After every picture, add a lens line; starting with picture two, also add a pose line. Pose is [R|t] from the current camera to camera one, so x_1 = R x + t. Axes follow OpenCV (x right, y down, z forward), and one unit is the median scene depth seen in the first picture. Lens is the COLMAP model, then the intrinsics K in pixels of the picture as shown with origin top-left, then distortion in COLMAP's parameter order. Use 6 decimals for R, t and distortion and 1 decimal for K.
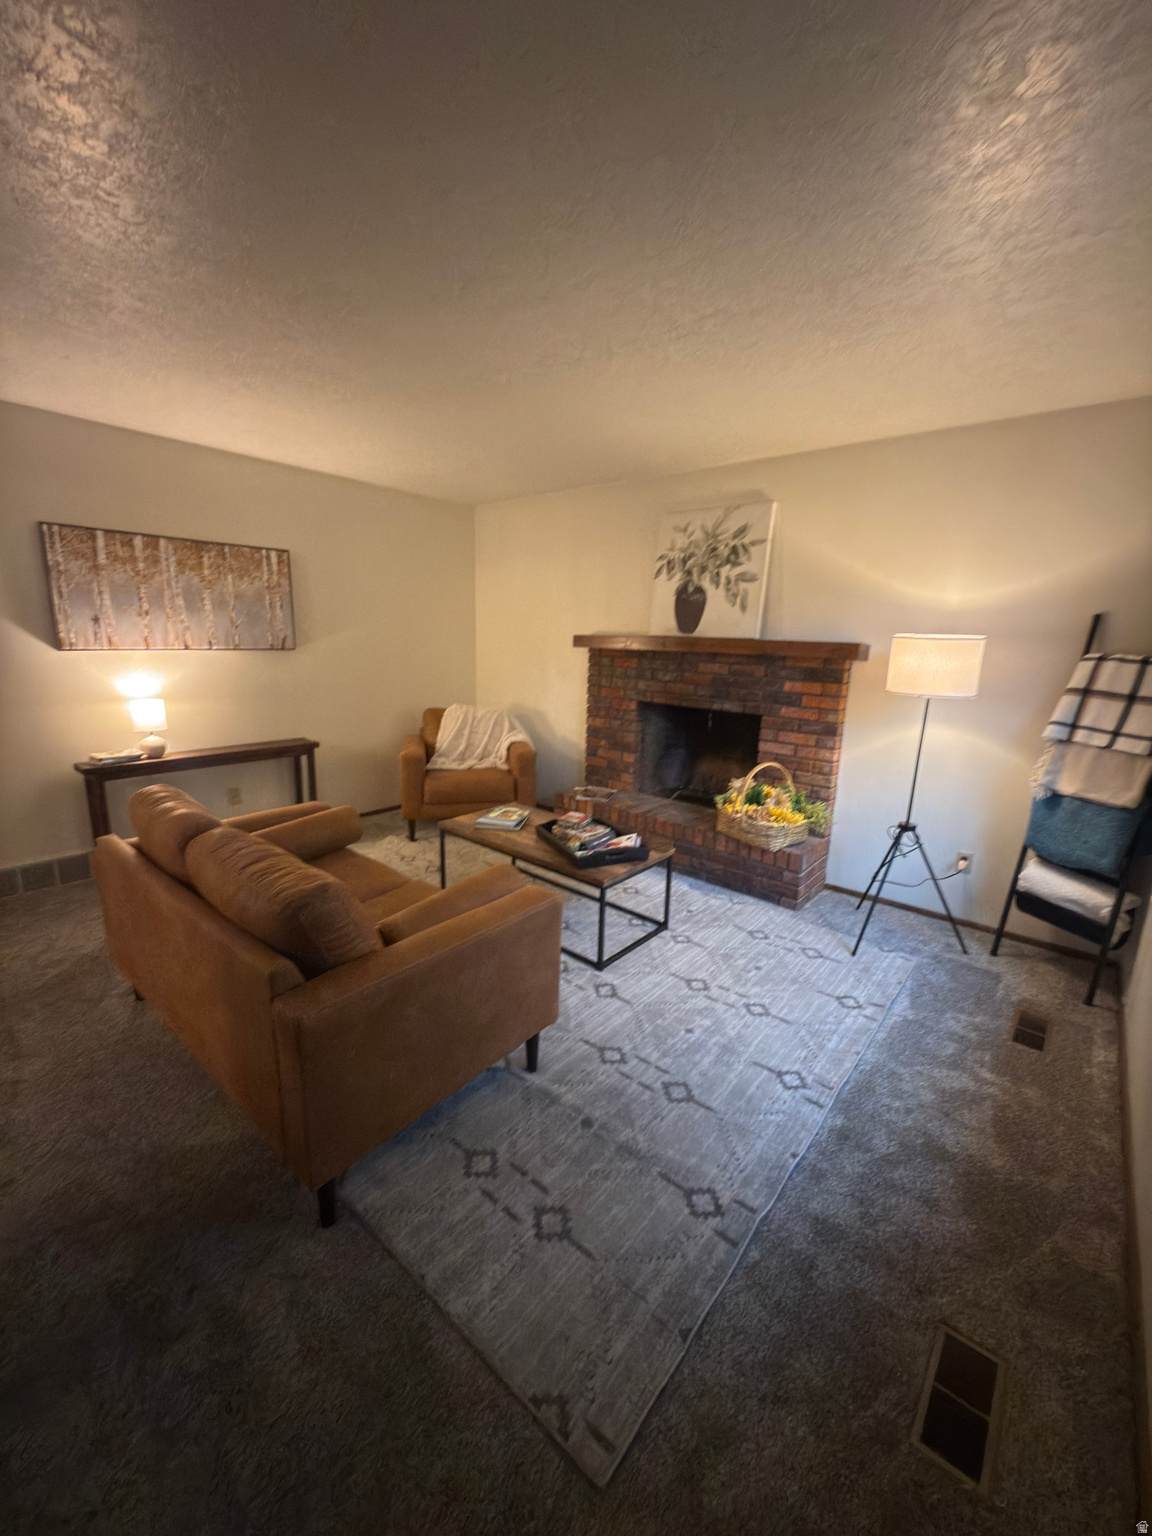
lens RADIAL K [[611.2, 0, 578.9], [0, 611.2, 774.4], [0, 0, 1]] dist [-0.003939, 0.000491]
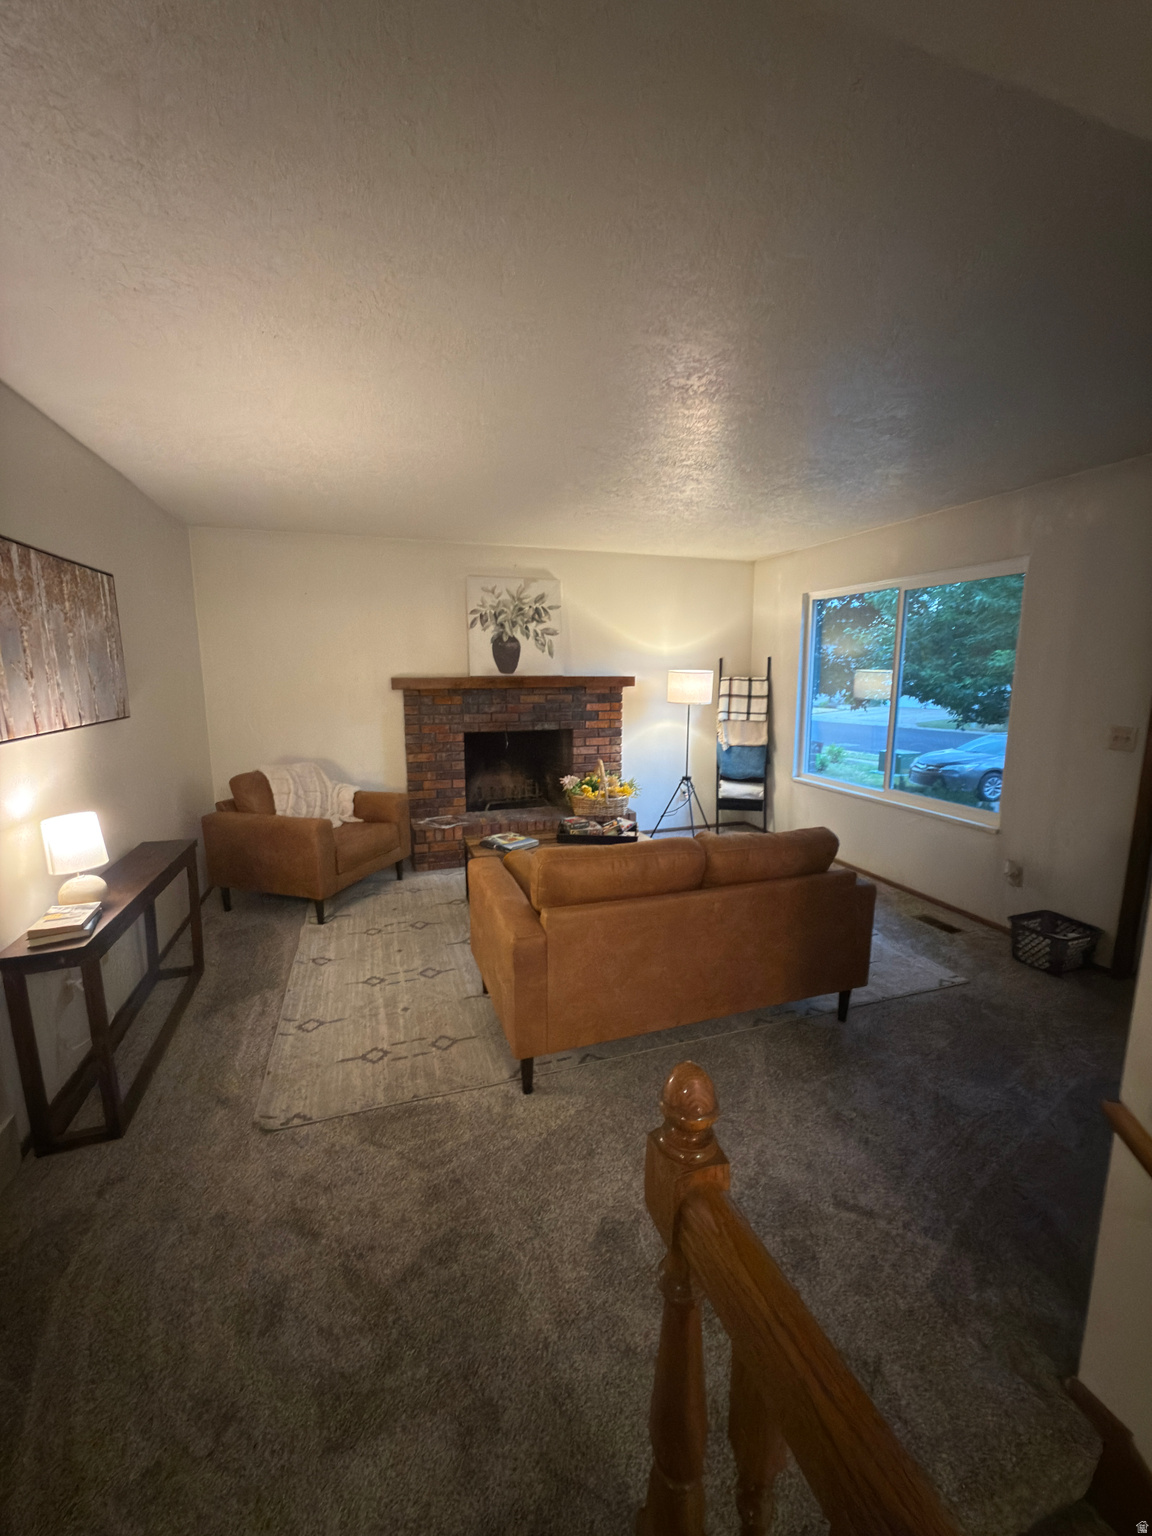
lens RADIAL K [[611.2, 0, 586.4], [0, 611.2, 767.5], [0, 0, 1]] dist [-0.003939, 0.000491]
pose [[0.514260, -0.165575, 0.841500, -0.875762], [0.206773, 0.976180, 0.065711, -0.096580], [-0.832335, 0.140207, 0.536246, 0.233659]]
